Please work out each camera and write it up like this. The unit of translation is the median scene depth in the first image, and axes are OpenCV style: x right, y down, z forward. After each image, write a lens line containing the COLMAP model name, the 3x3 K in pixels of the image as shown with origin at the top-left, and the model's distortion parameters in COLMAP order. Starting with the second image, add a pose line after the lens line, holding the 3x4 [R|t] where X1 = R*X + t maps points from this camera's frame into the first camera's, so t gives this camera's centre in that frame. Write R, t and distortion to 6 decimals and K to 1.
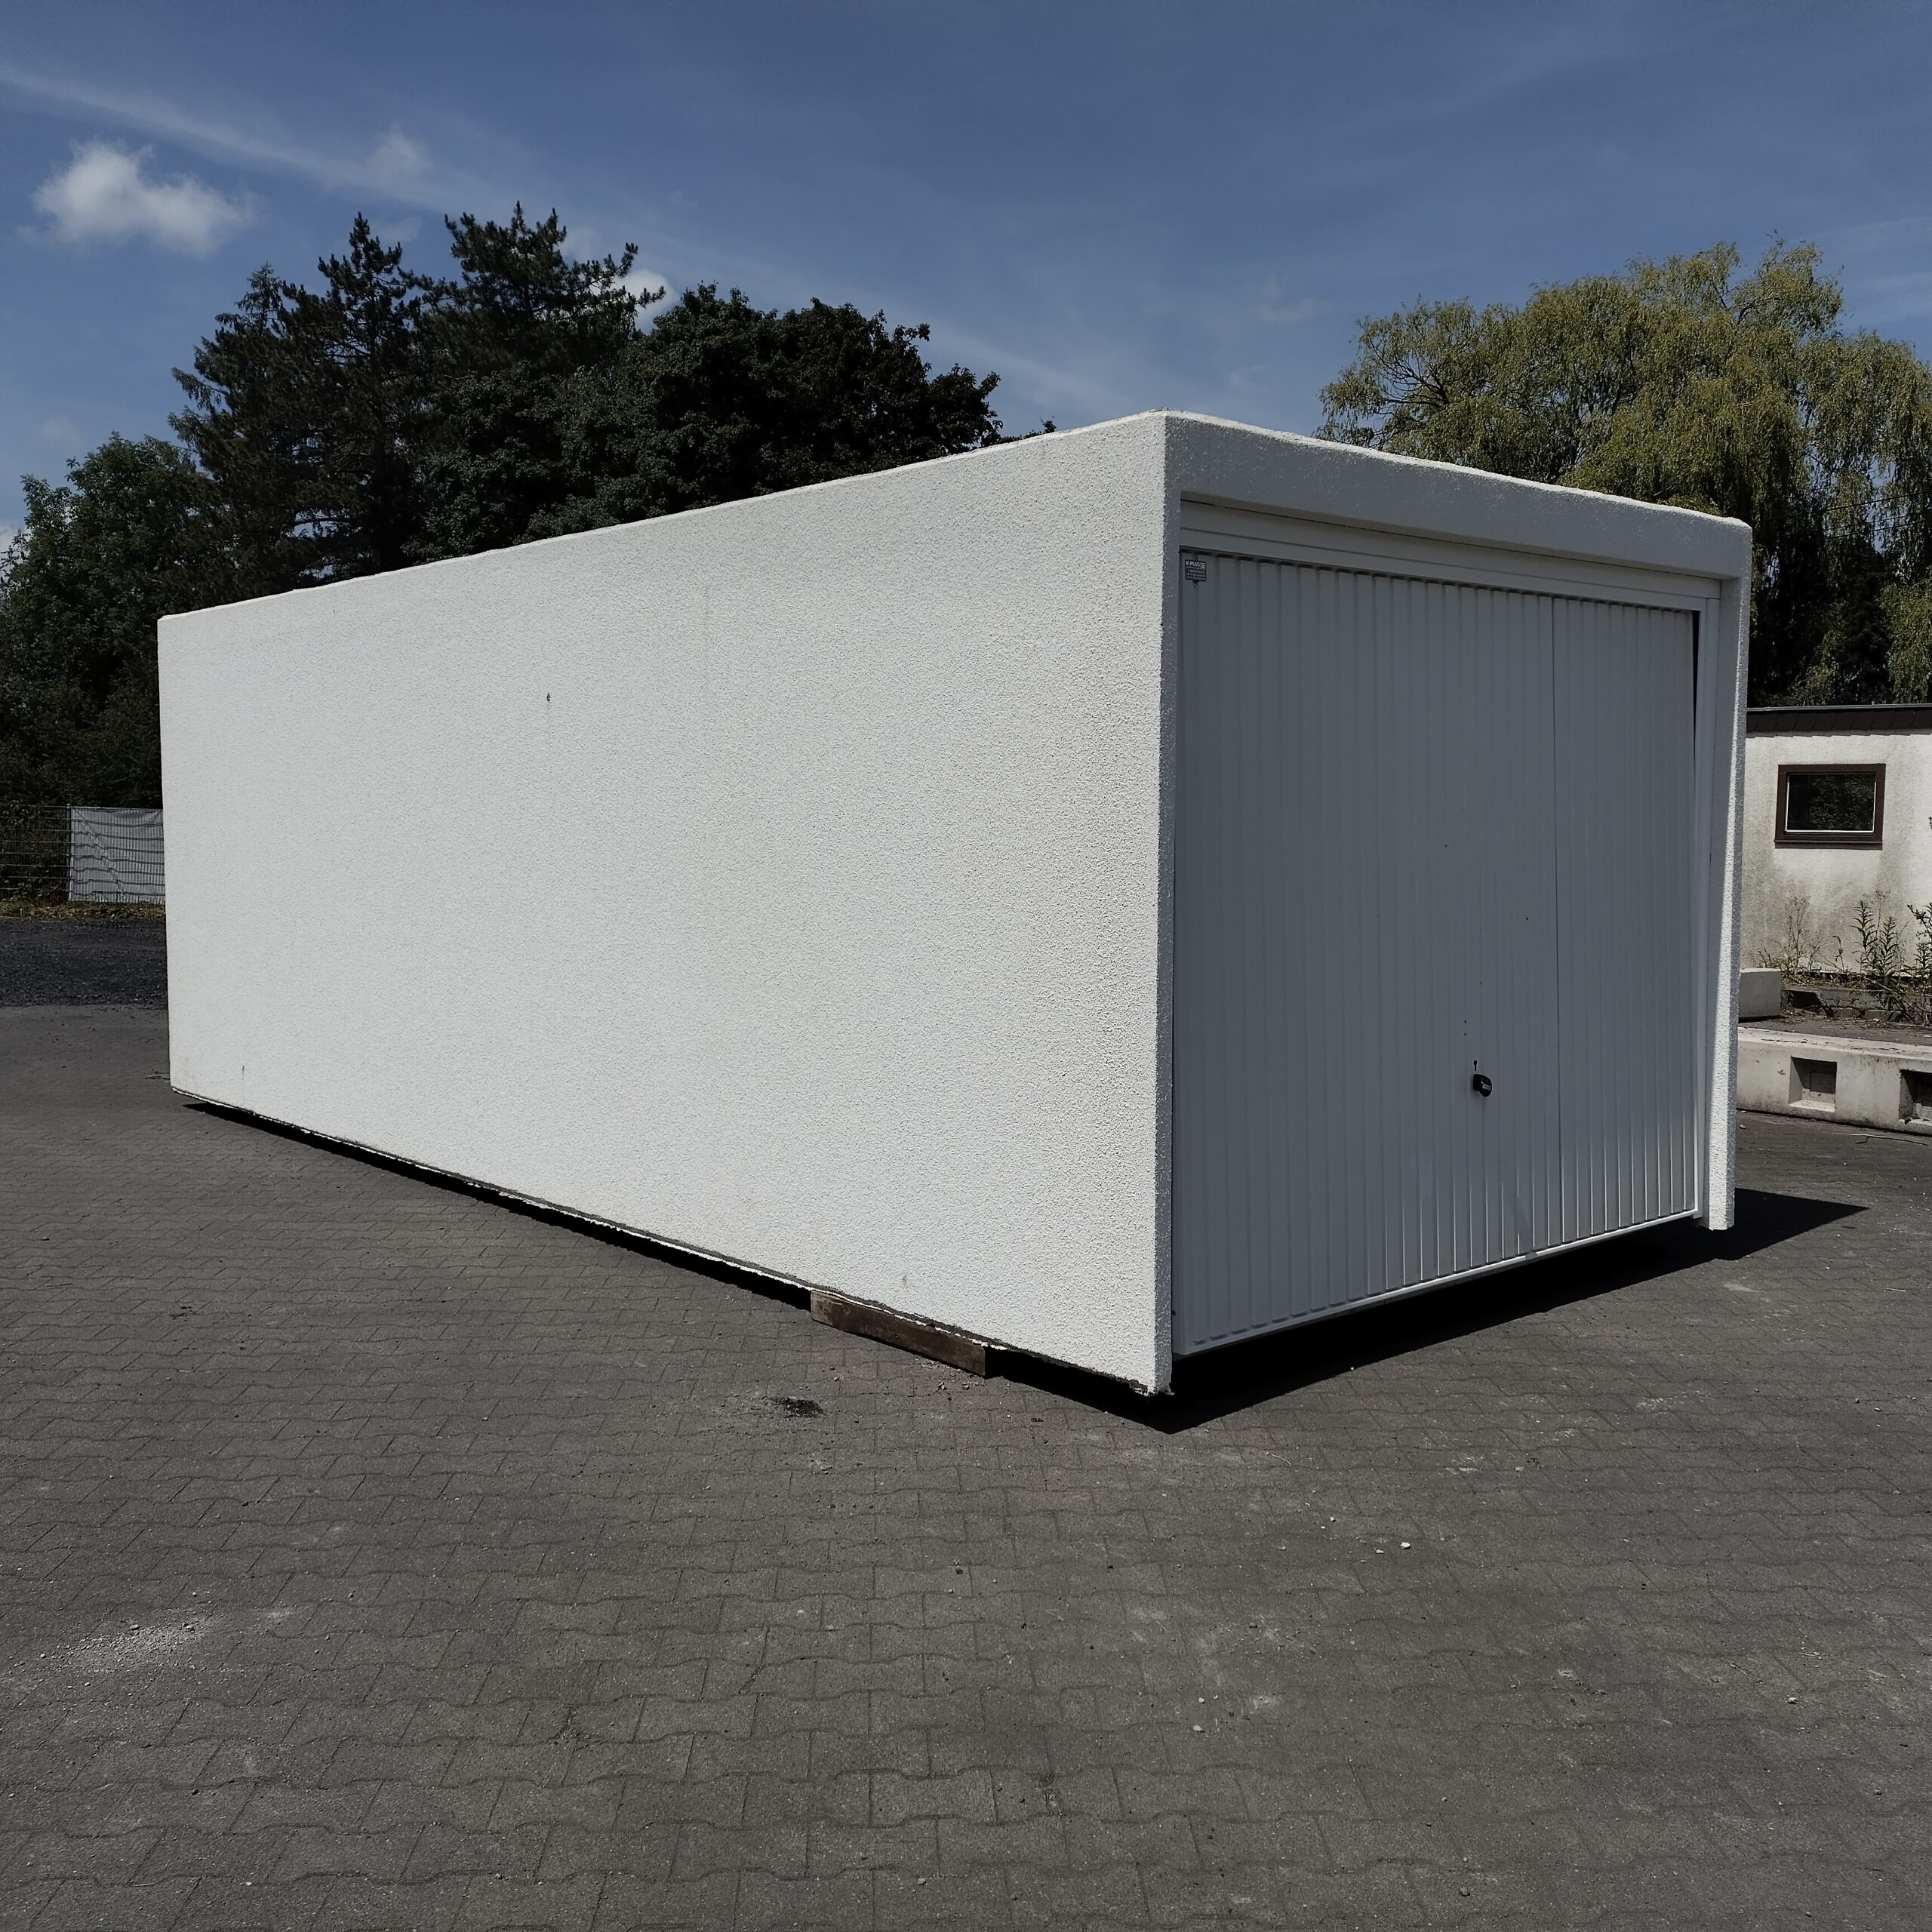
lens RADIAL K [[1870.6, 0, 960.6], [0, 1870.6, 982.2], [0, 0, 1]] dist [0.095431, -0.183878]
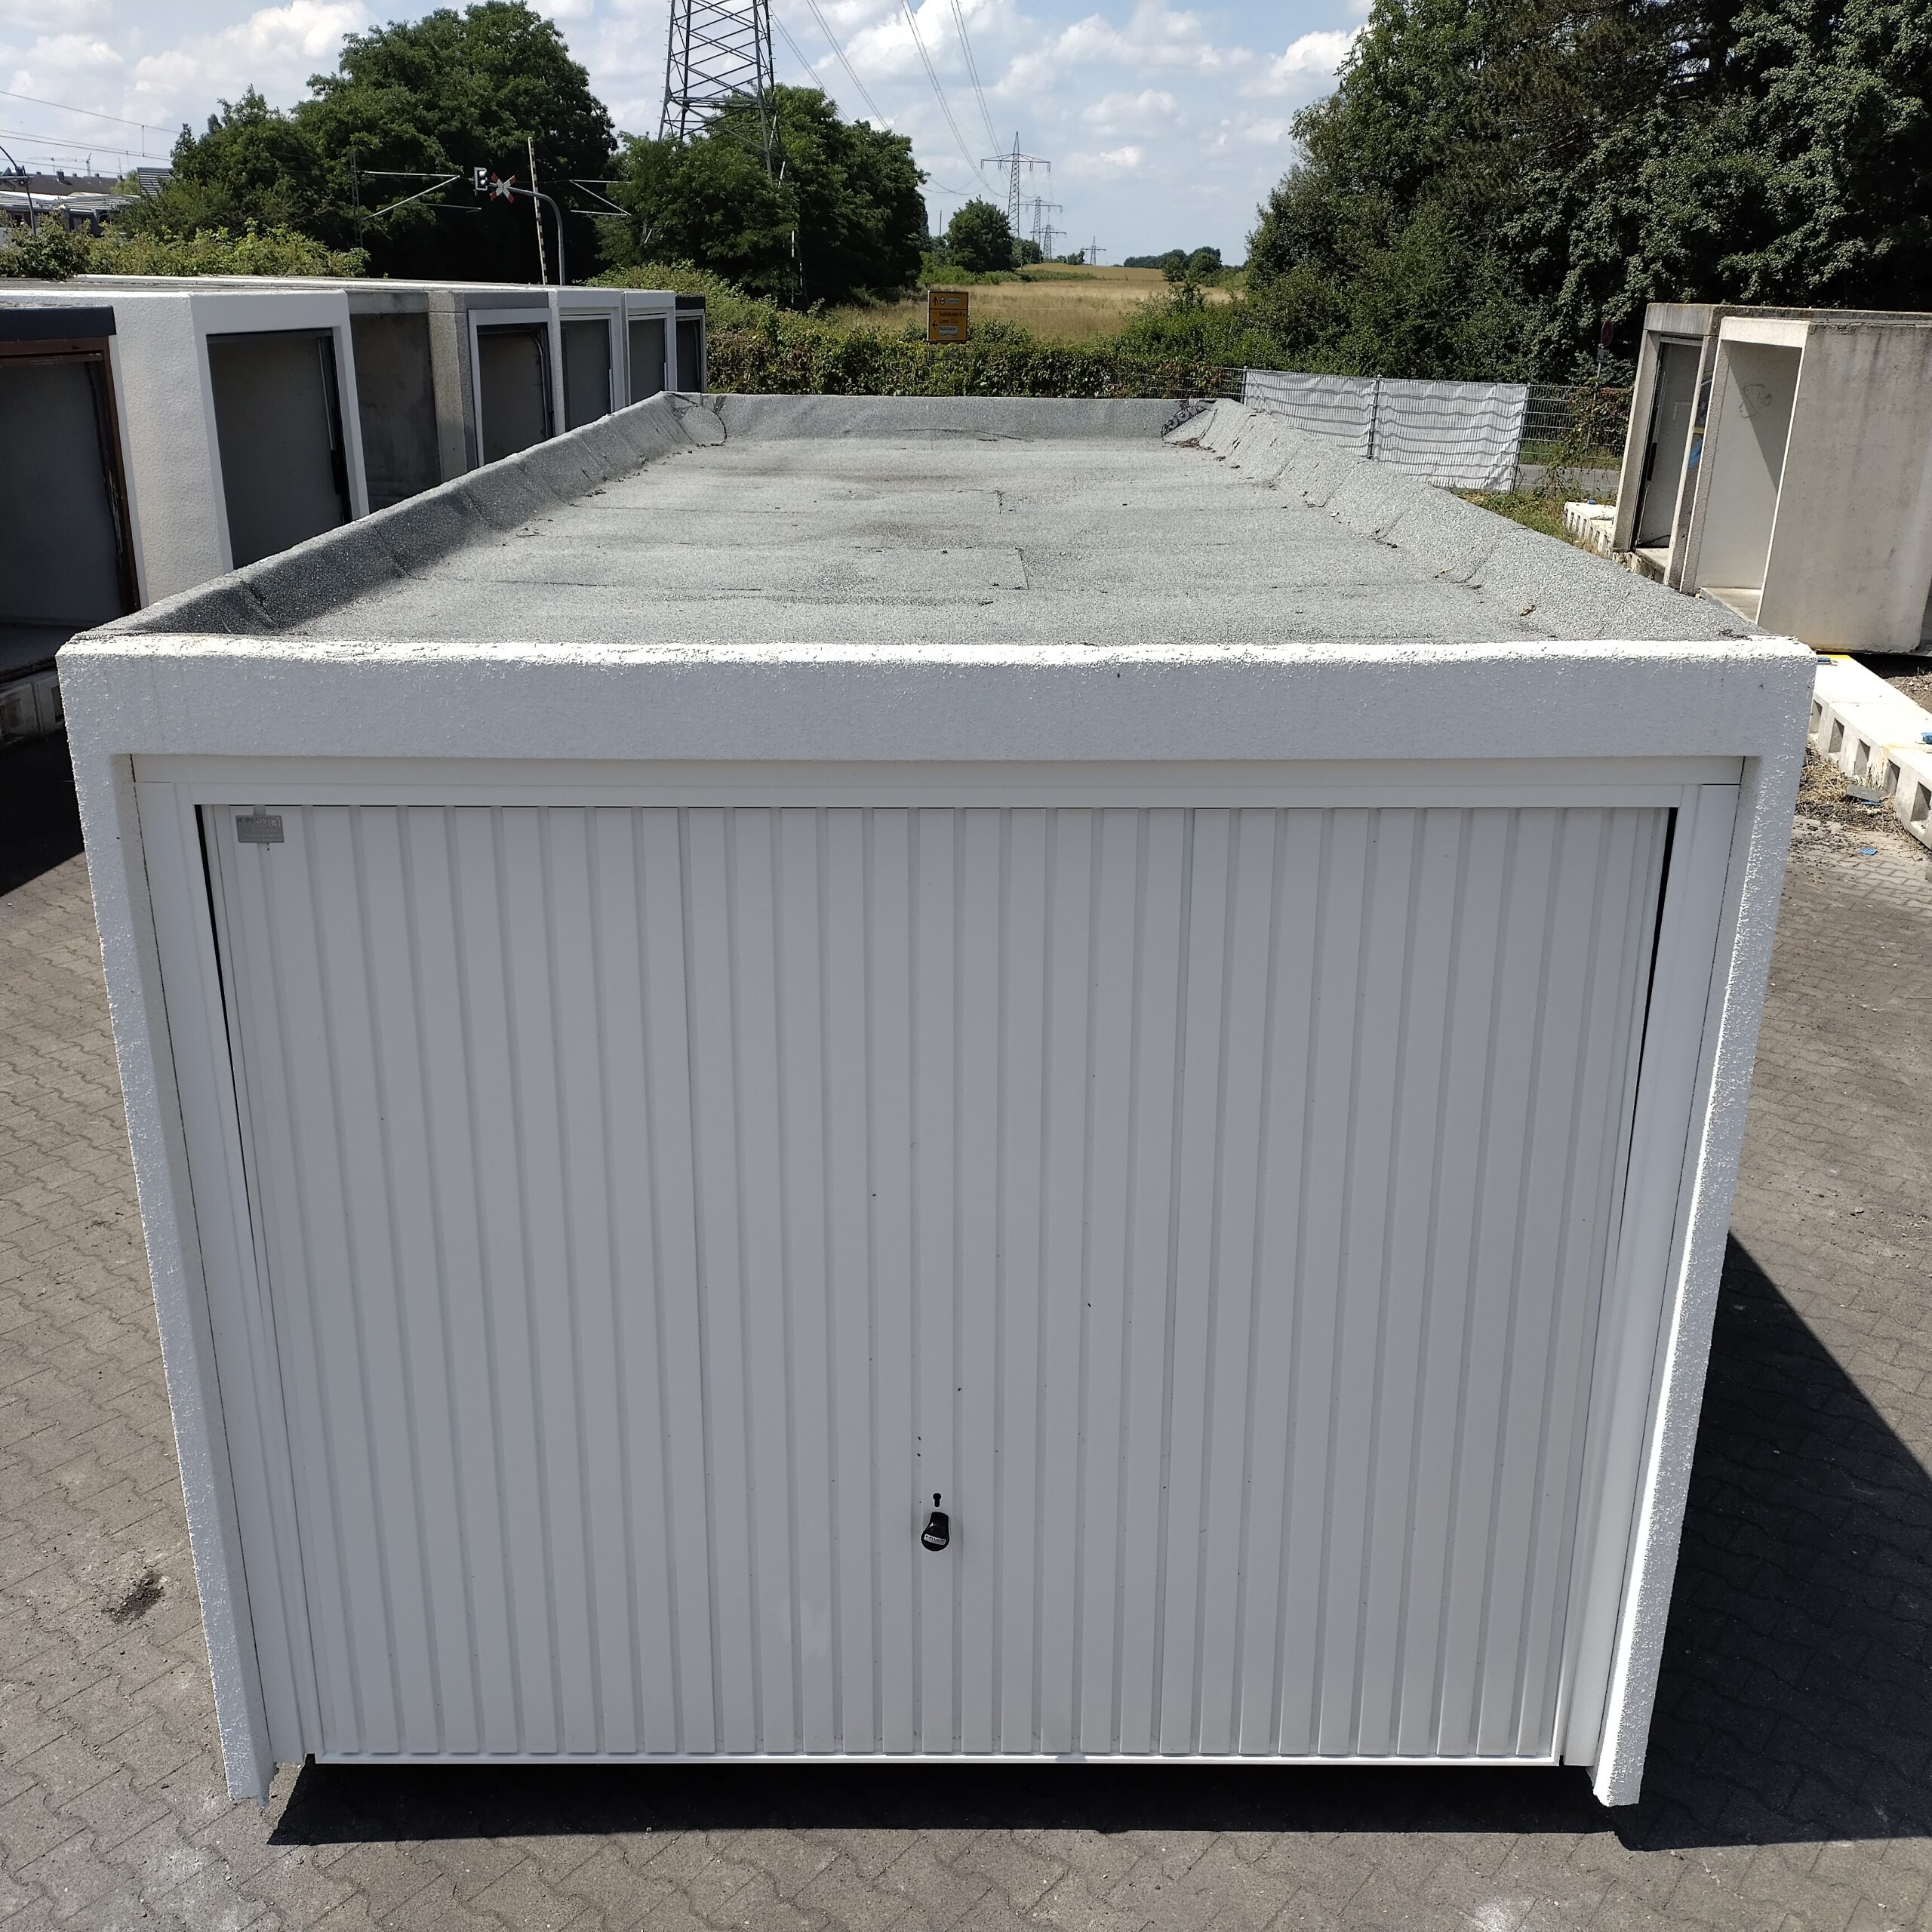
lens RADIAL K [[1896.6, 0, 966.0], [0, 1896.6, 966.0], [0, 0, 1]] dist [0.045154, -0.065755]
pose [[0.754973, 0.227106, -0.615174, 0.070003], [-0.063865, 0.959119, 0.275702, -0.034787], [0.652639, -0.168859, 0.738613, 0.057770]]
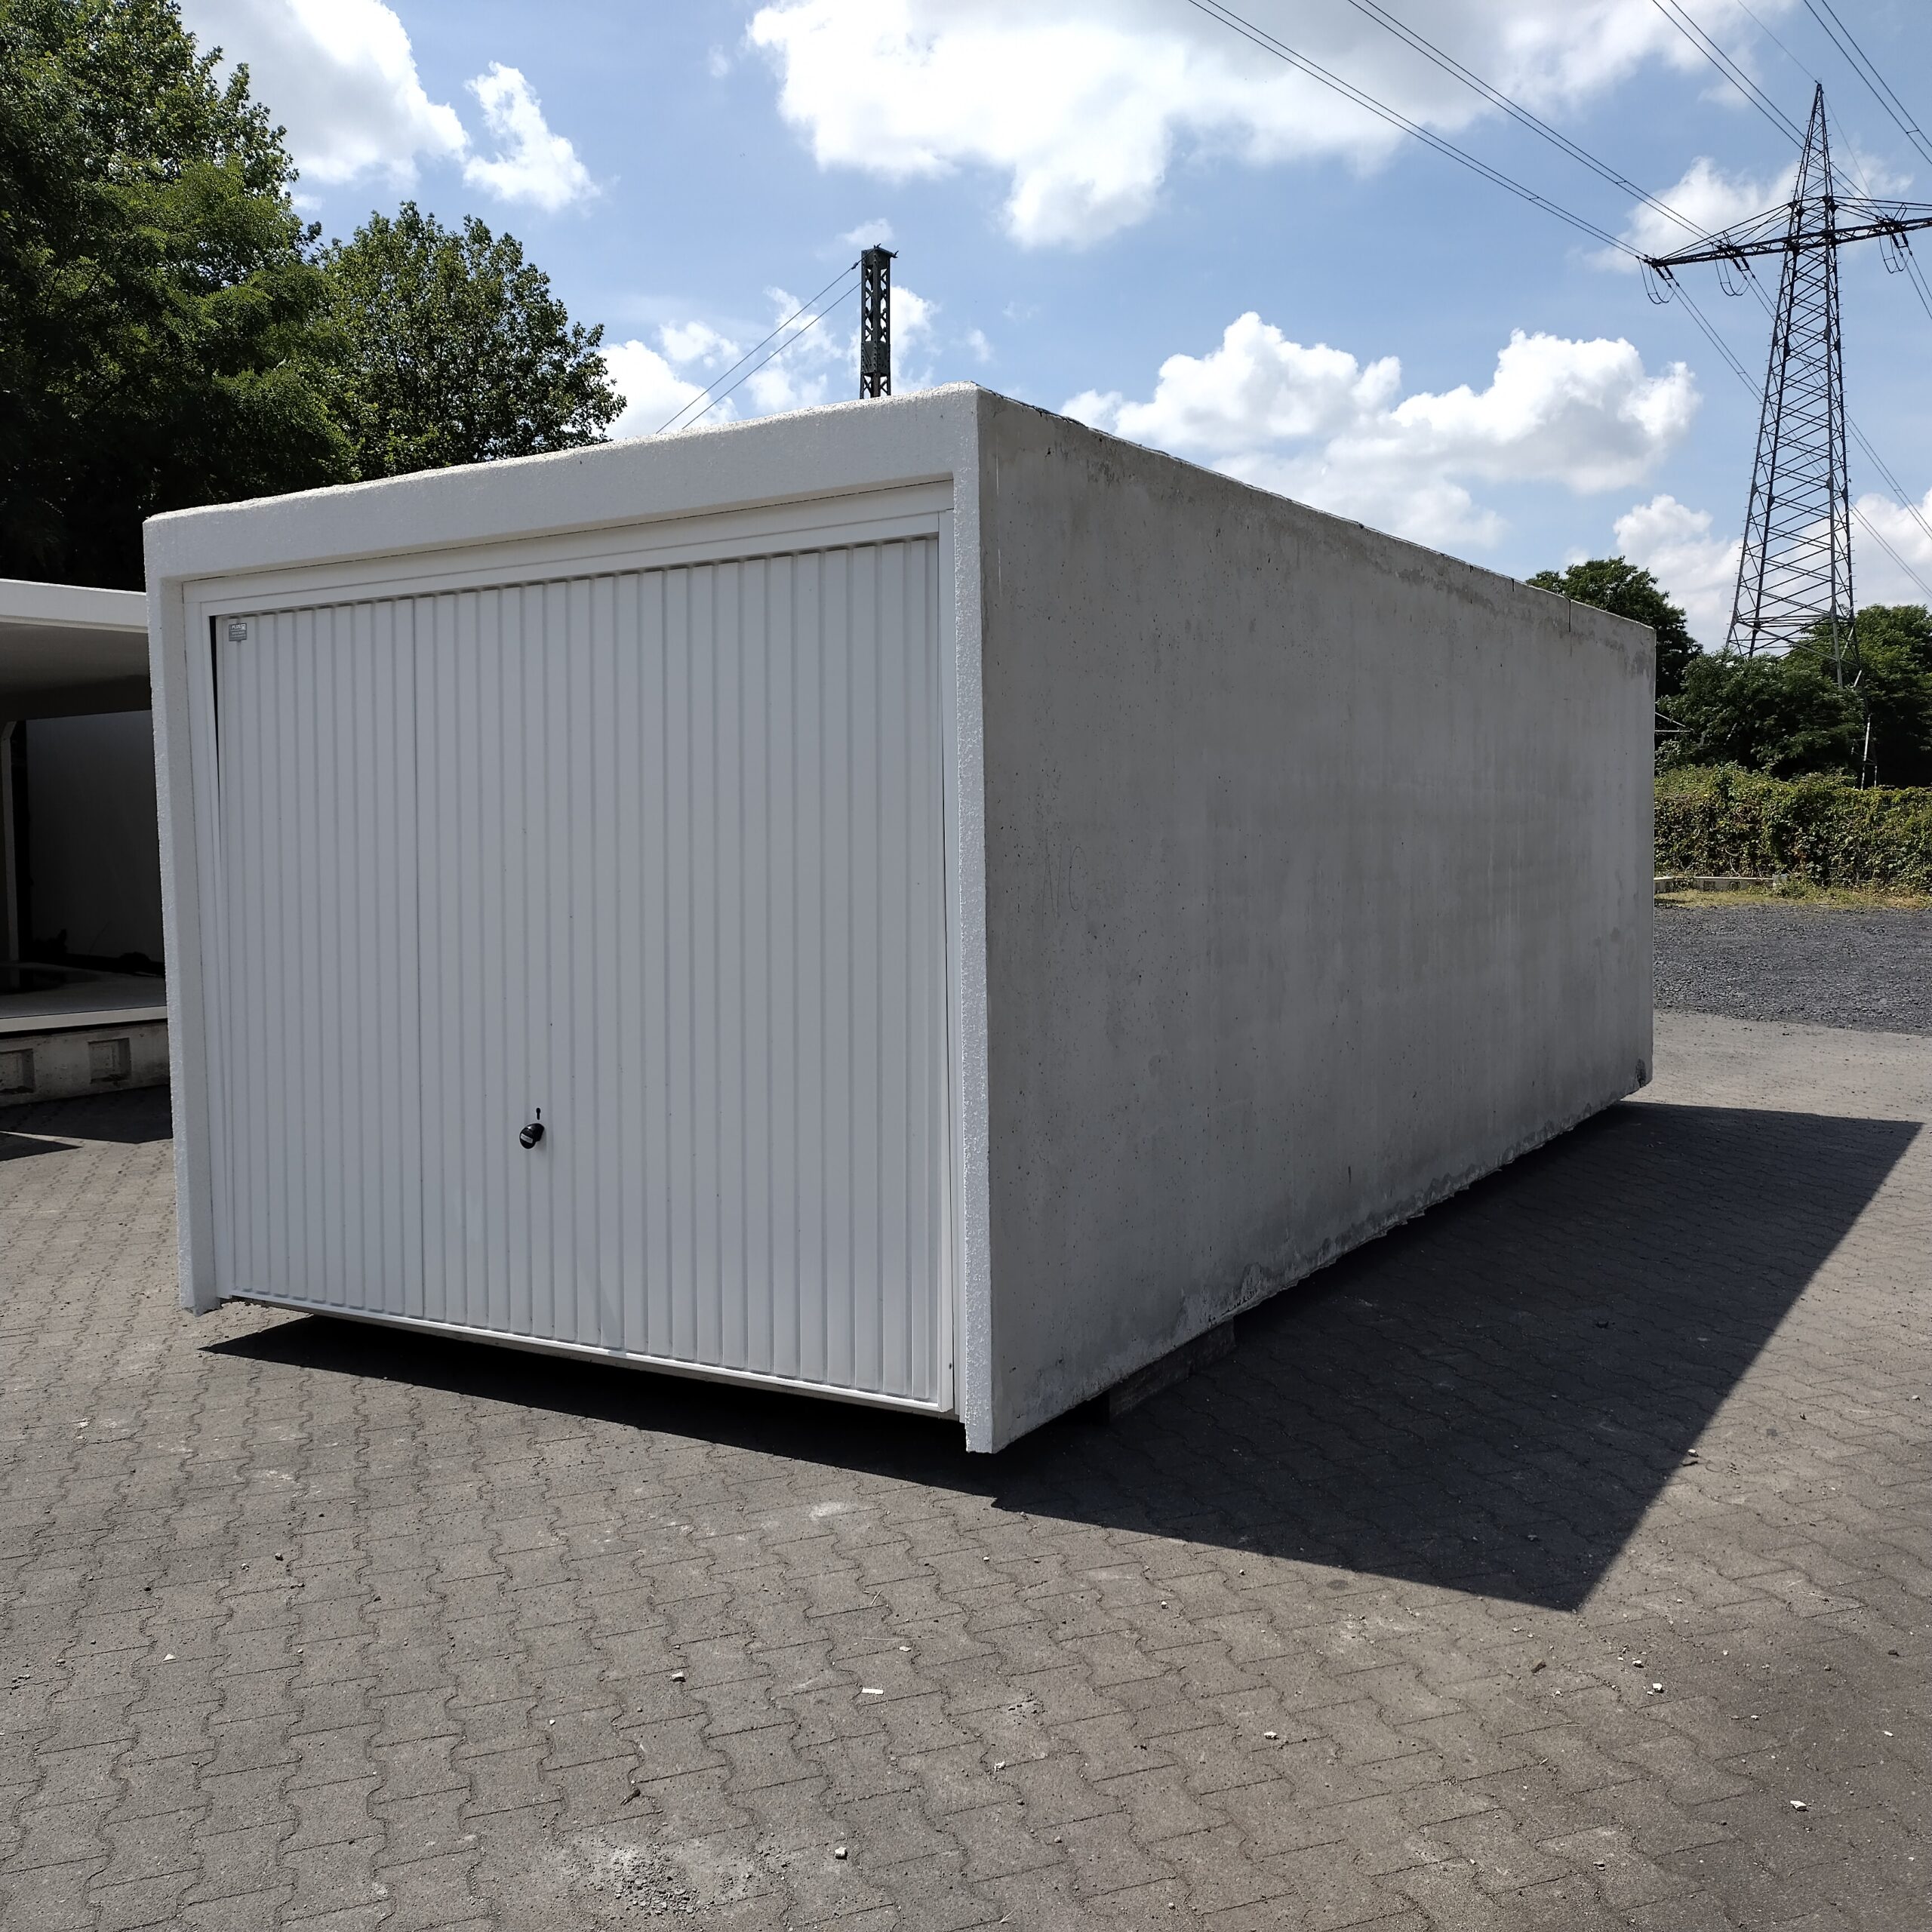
lens RADIAL K [[1870.6, 0, 960.6], [0, 1870.6, 982.2], [0, 0, 1]] dist [0.095431, -0.183878]
pose [[0.288823, 0.069920, -0.954826, 0.127125], [-0.061559, 0.996622, 0.054360, -0.008579], [0.955401, 0.043077, 0.292152, 0.099311]]
